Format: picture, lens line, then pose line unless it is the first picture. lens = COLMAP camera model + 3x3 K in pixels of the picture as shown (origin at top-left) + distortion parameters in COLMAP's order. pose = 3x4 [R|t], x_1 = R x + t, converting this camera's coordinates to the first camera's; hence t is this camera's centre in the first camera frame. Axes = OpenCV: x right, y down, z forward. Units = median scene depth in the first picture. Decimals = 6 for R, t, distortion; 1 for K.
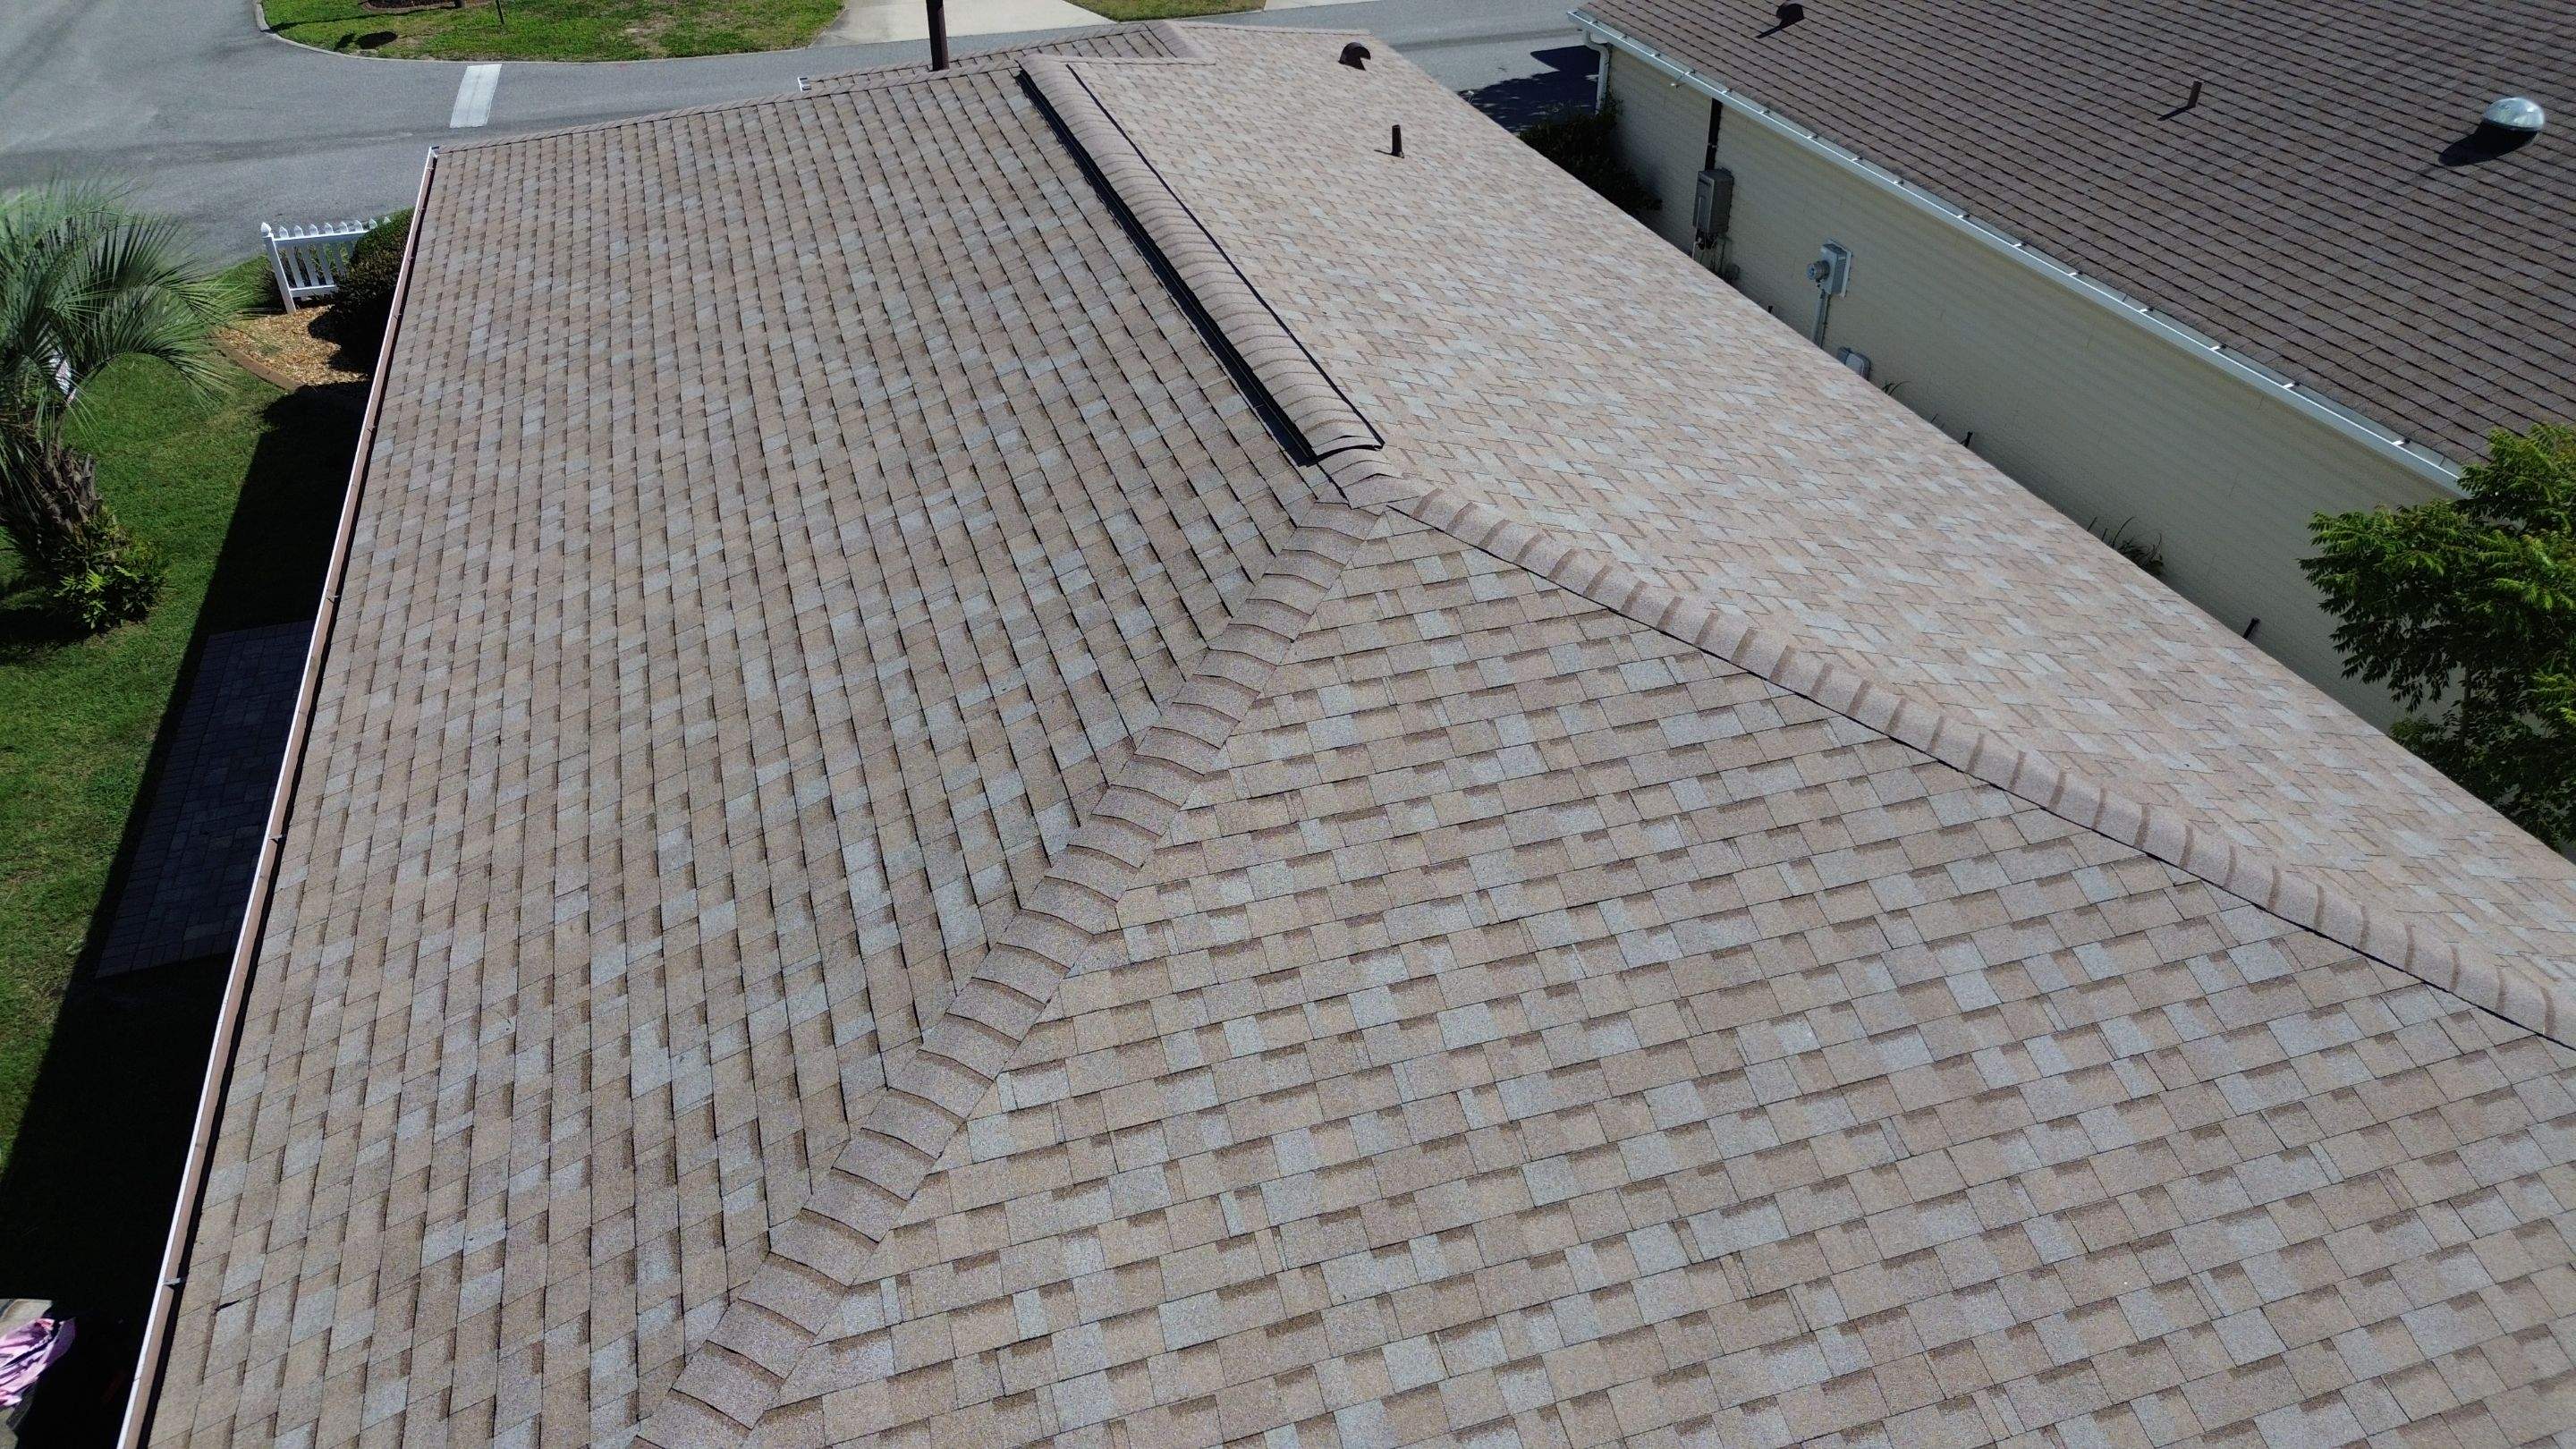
lens RADIAL K [[1831.0, 0, 1298.6], [0, 1831.0, 721.7], [0, 0, 1]] dist [0.056709, -0.048271]
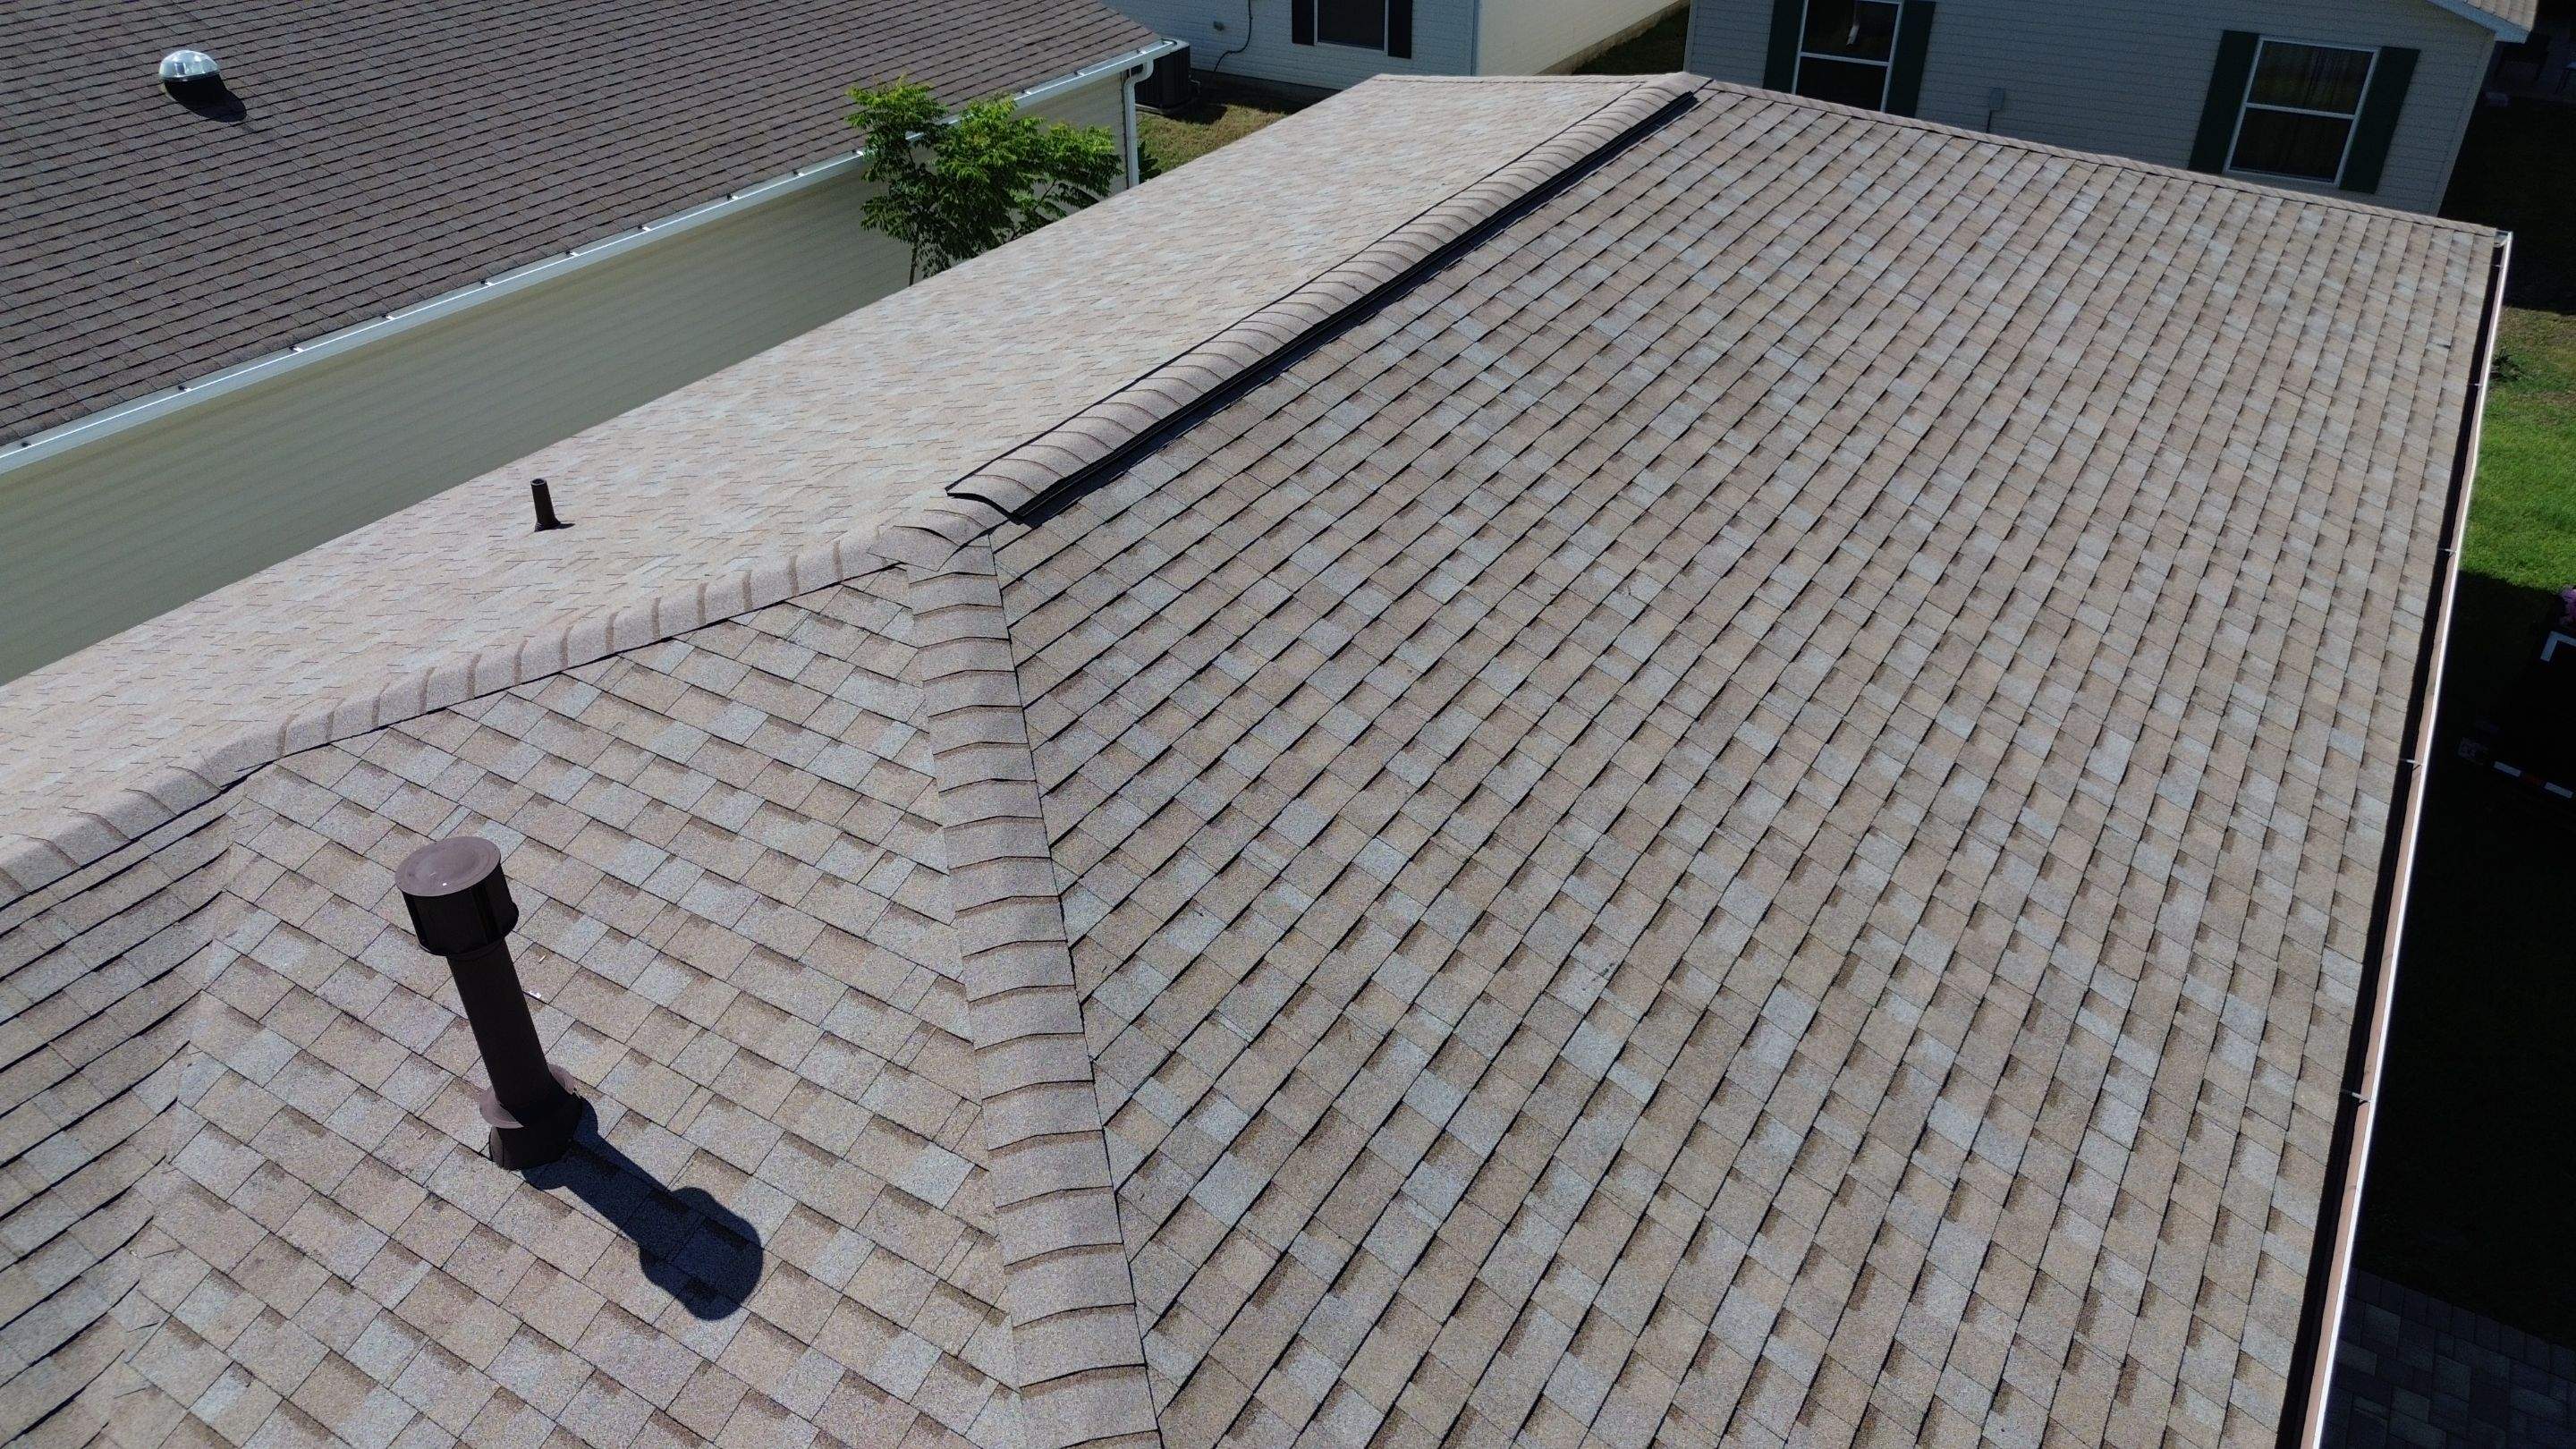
lens RADIAL K [[1831.0, 0, 1298.6], [0, 1831.0, 721.7], [0, 0, 1]] dist [0.056709, -0.048271]
pose [[-0.660285, -0.401773, 0.634509, -1.005575], [0.422258, 0.500073, 0.756059, -1.250327], [-0.621065, 0.767141, -0.160539, 2.016204]]
